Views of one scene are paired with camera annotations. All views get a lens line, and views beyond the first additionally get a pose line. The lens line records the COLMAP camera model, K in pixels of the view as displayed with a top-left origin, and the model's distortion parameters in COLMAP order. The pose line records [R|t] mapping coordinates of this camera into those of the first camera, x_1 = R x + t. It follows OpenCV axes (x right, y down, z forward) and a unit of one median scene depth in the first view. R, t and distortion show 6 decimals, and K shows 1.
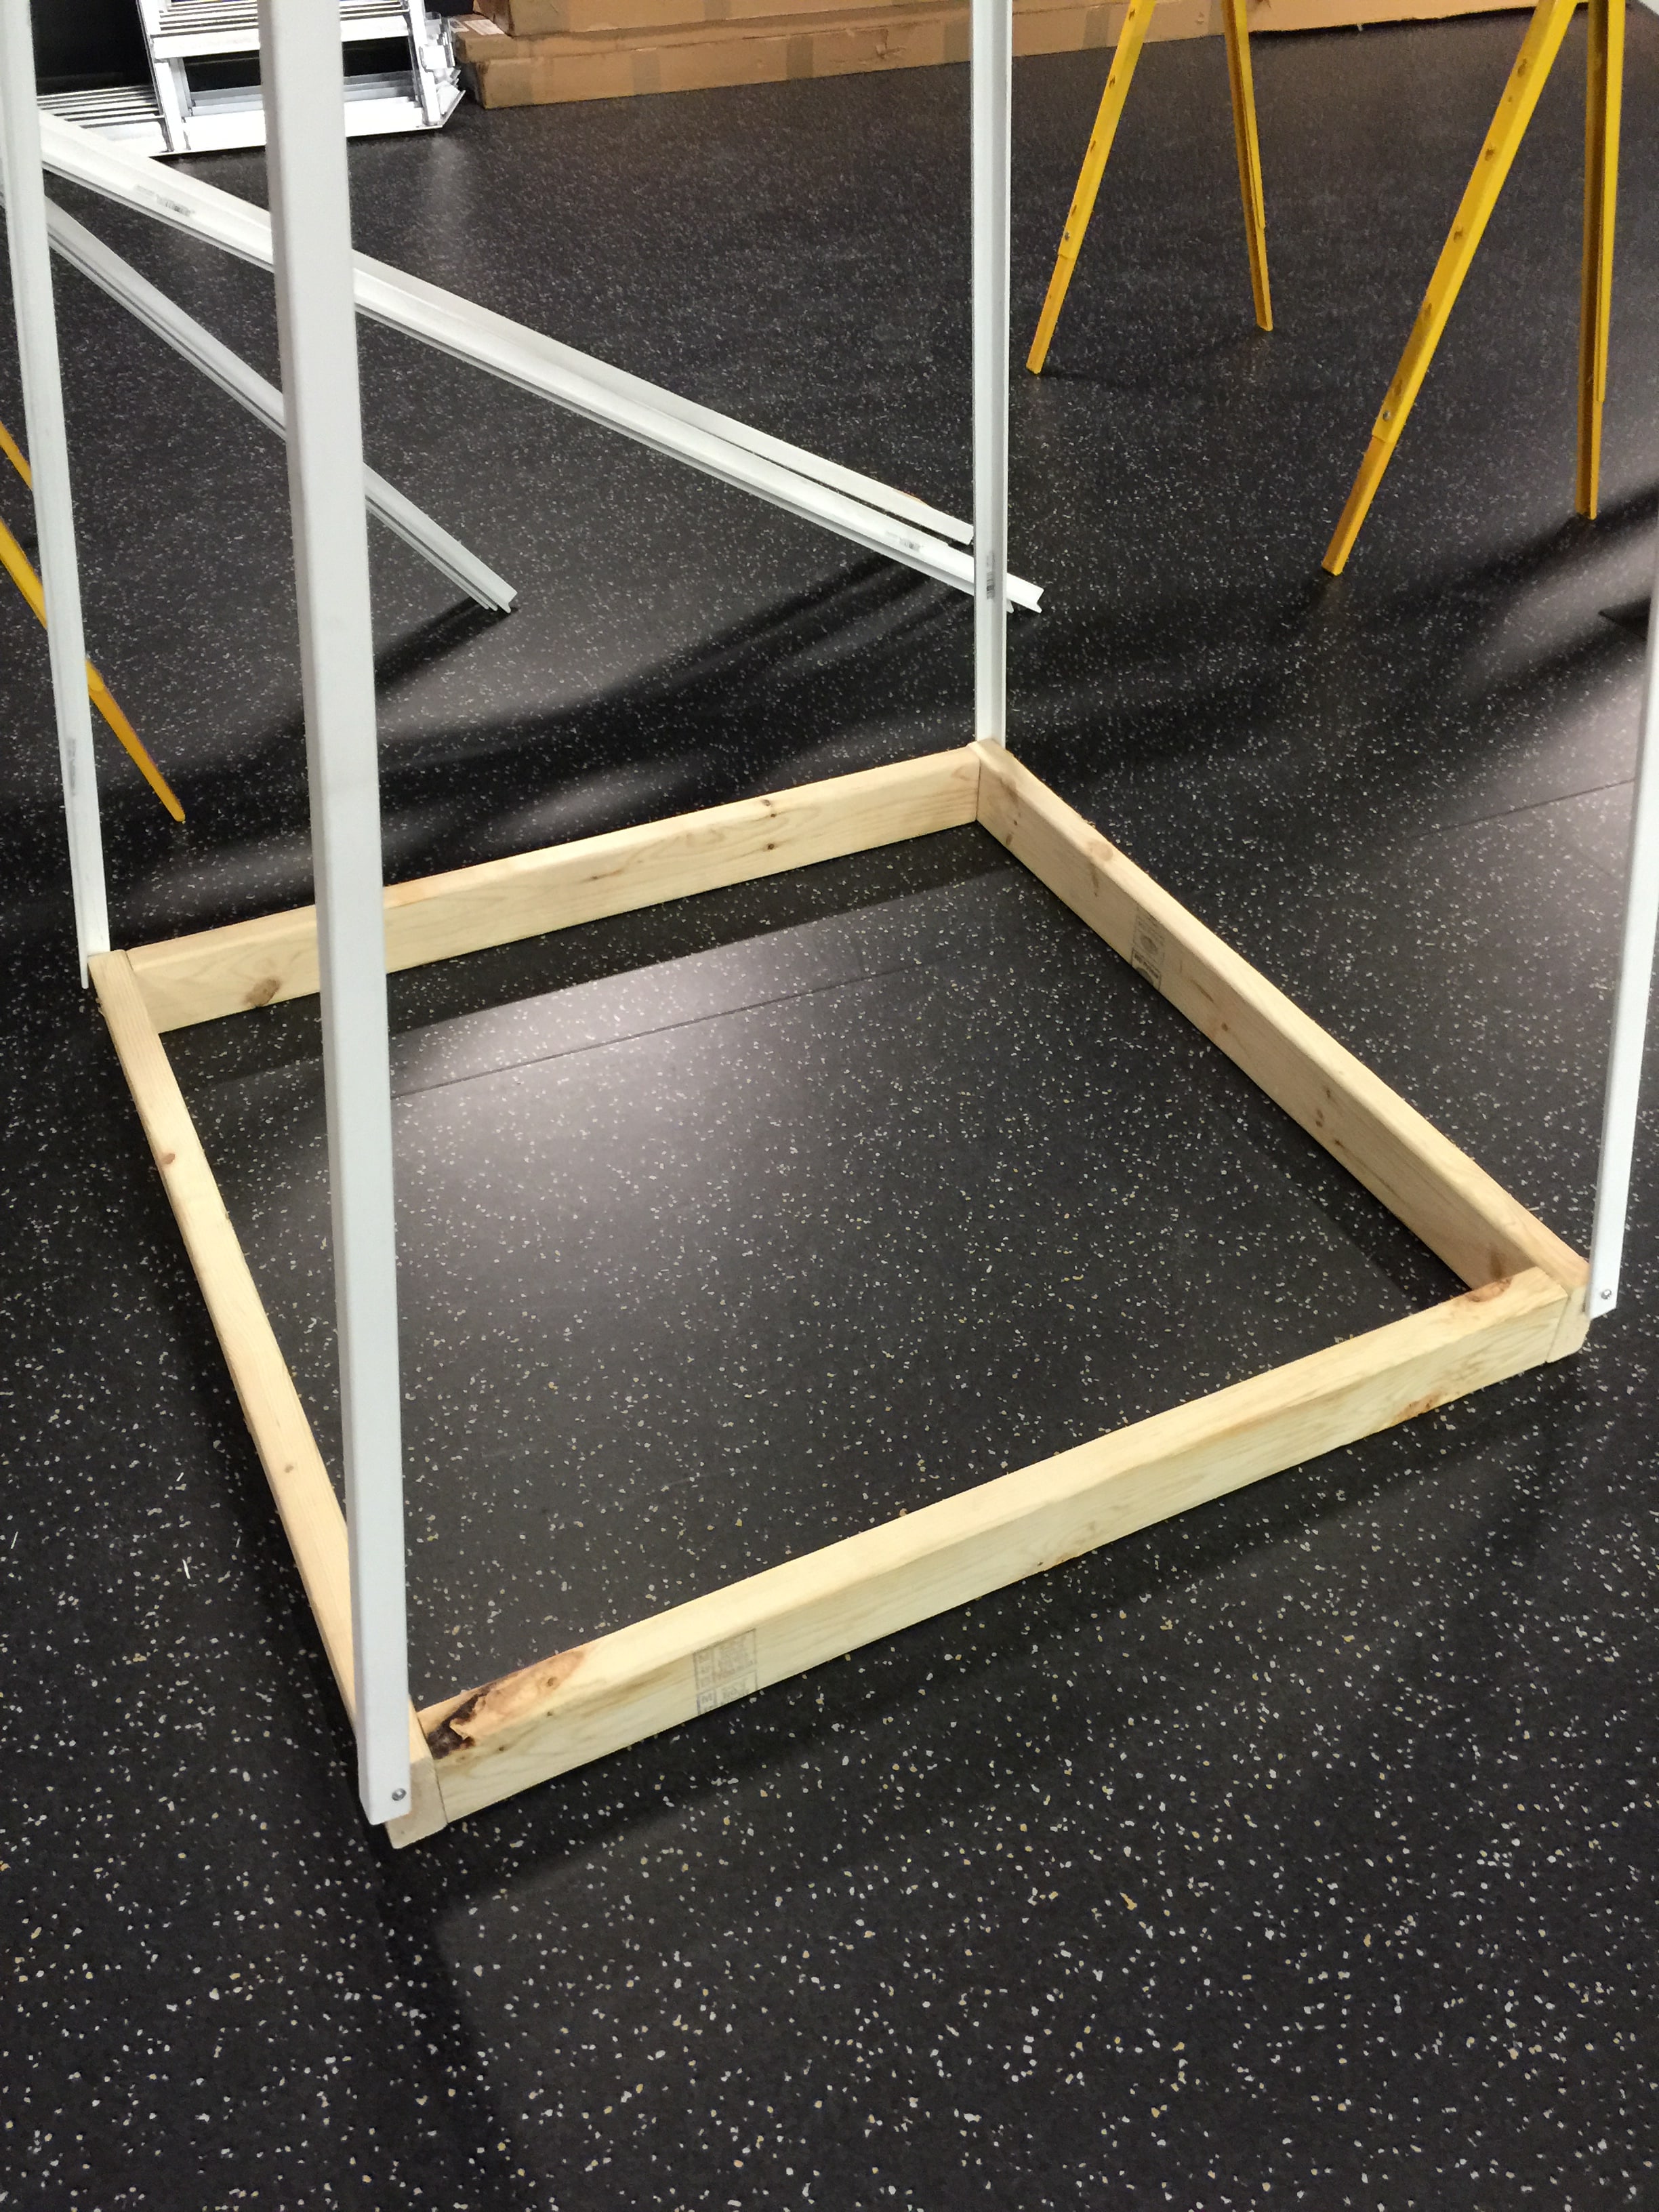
lens RADIAL K [[1924.3, 0, 829.5], [0, 1924.3, 1106.0], [0, 0, 1]] dist [0.047867, -0.054002]
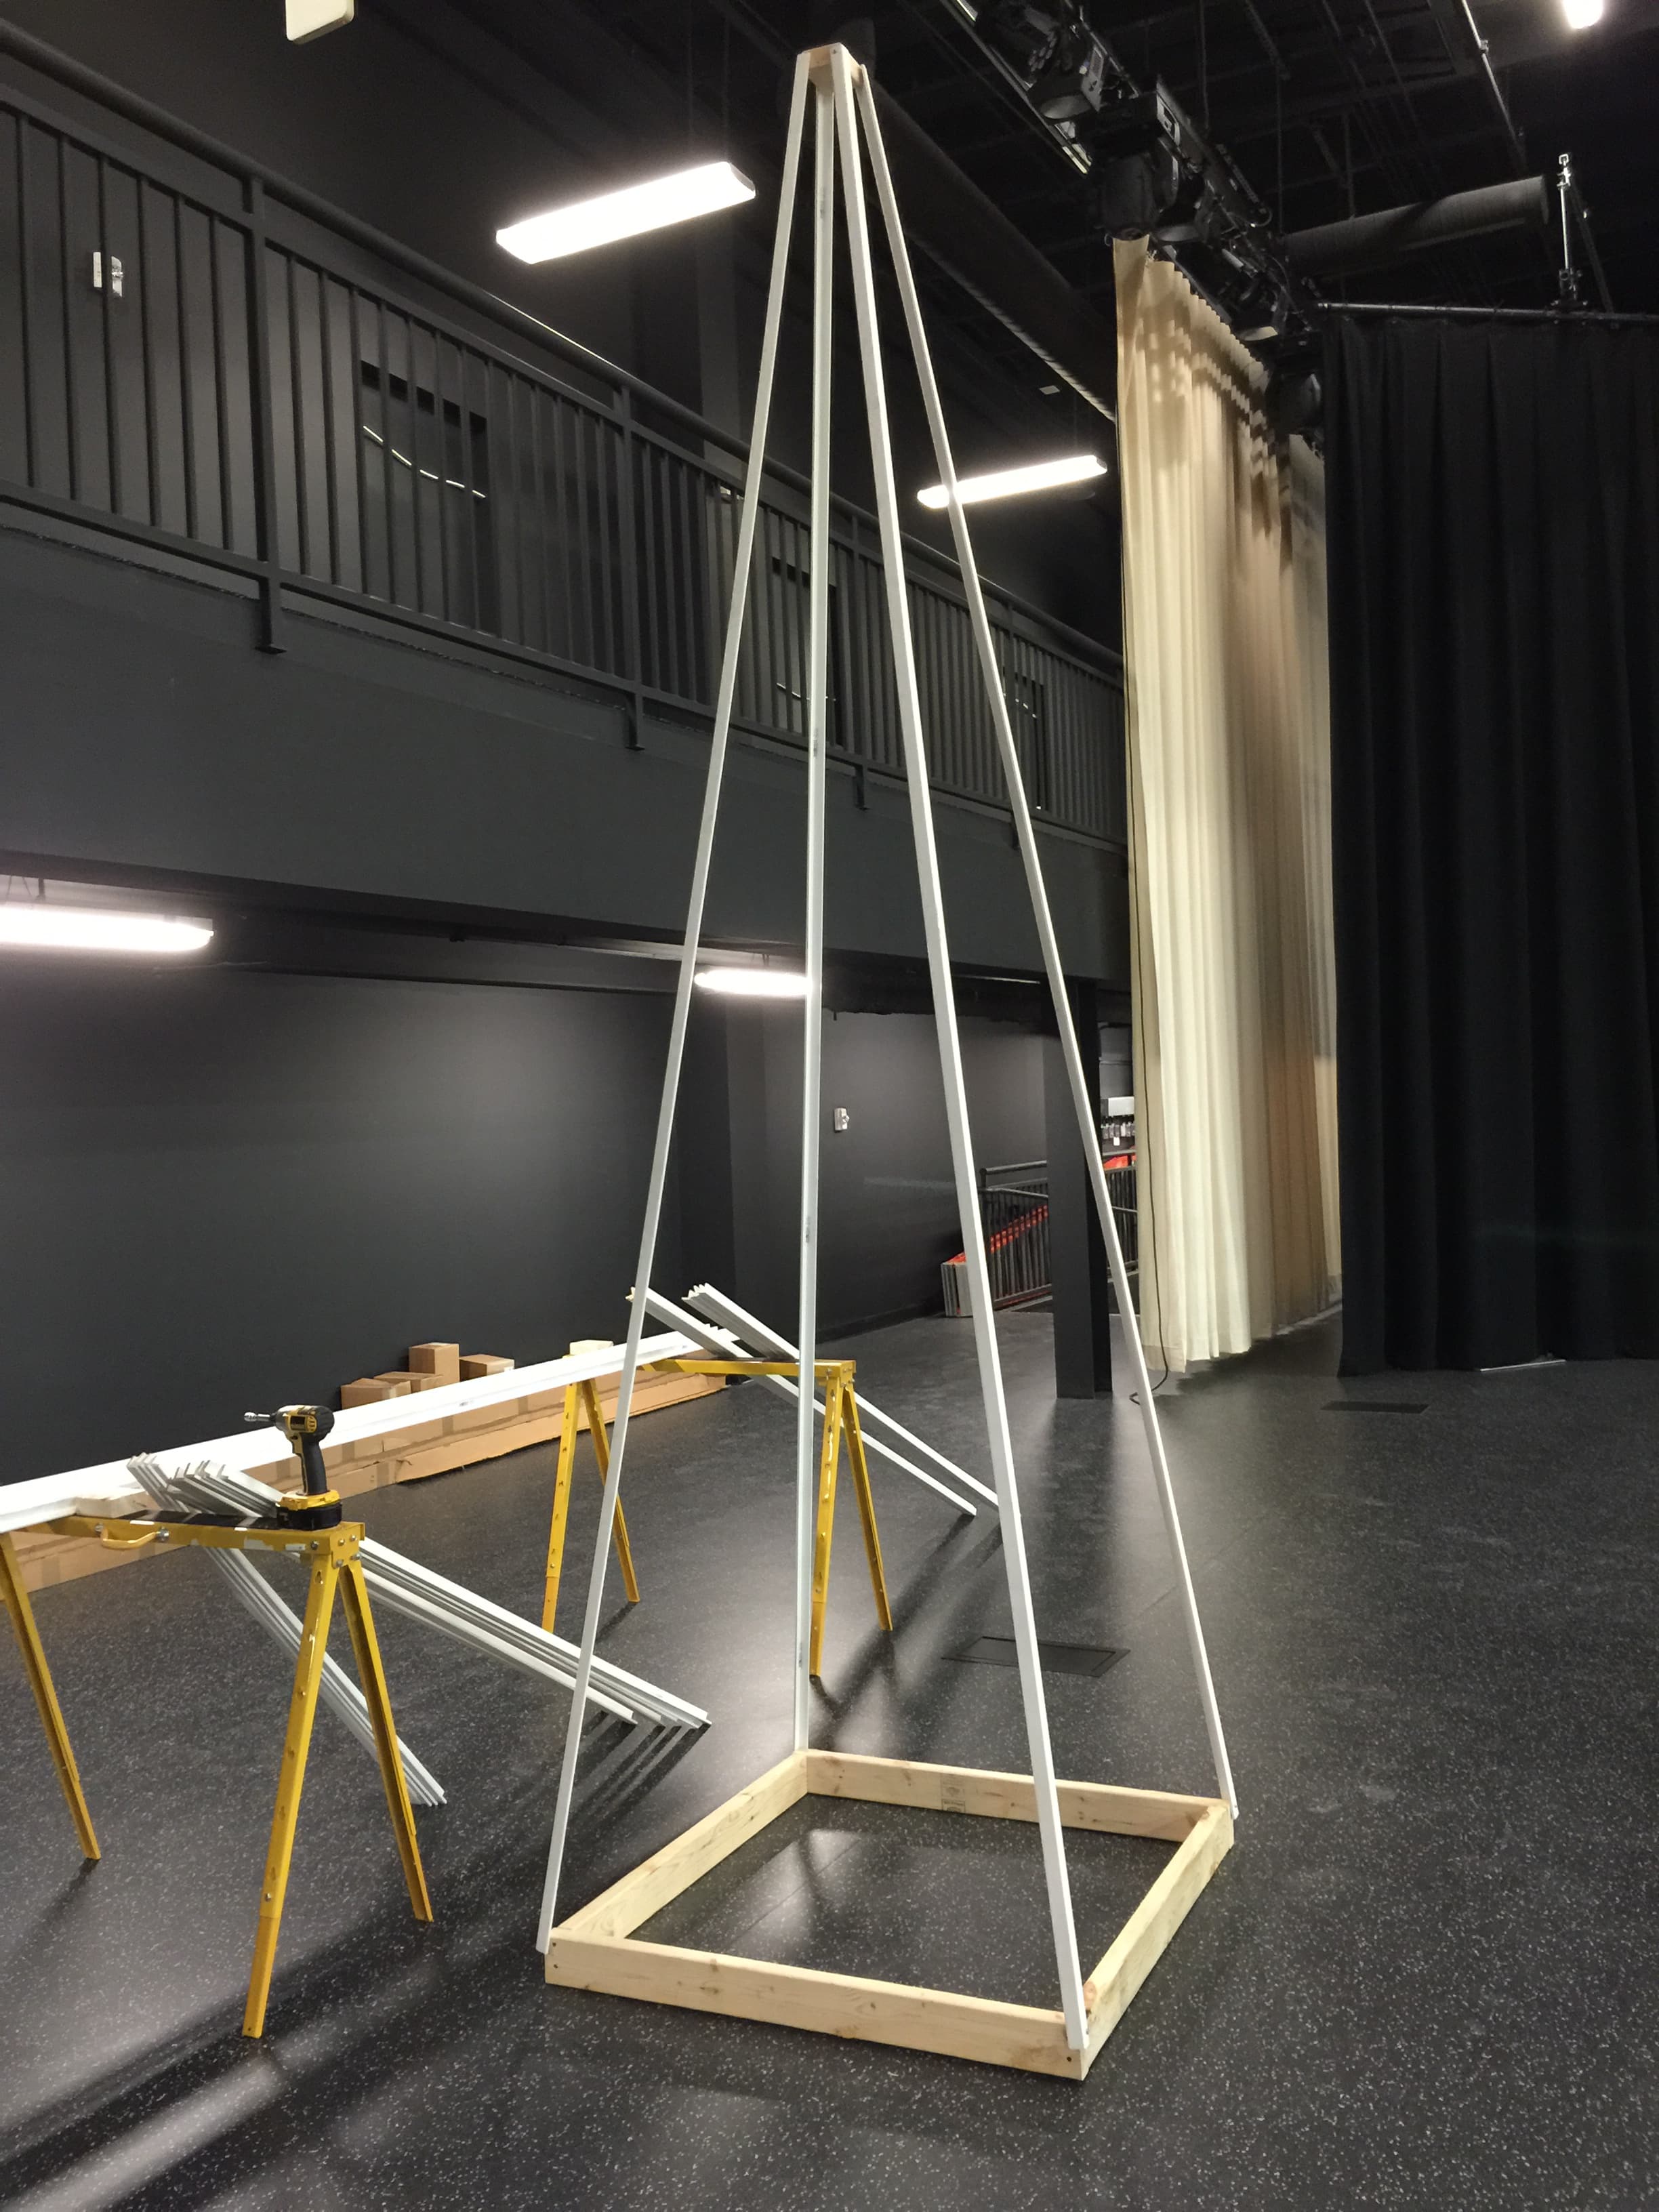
lens RADIAL K [[1924.3, 0, 829.5], [0, 1924.3, 1106.0], [0, 0, 1]] dist [0.047867, -0.054002]
pose [[0.780442, -0.040155, 0.623938, -1.459926], [0.436336, 0.749714, -0.497534, 0.412666], [-0.447796, 0.660542, 0.602629, -0.833677]]
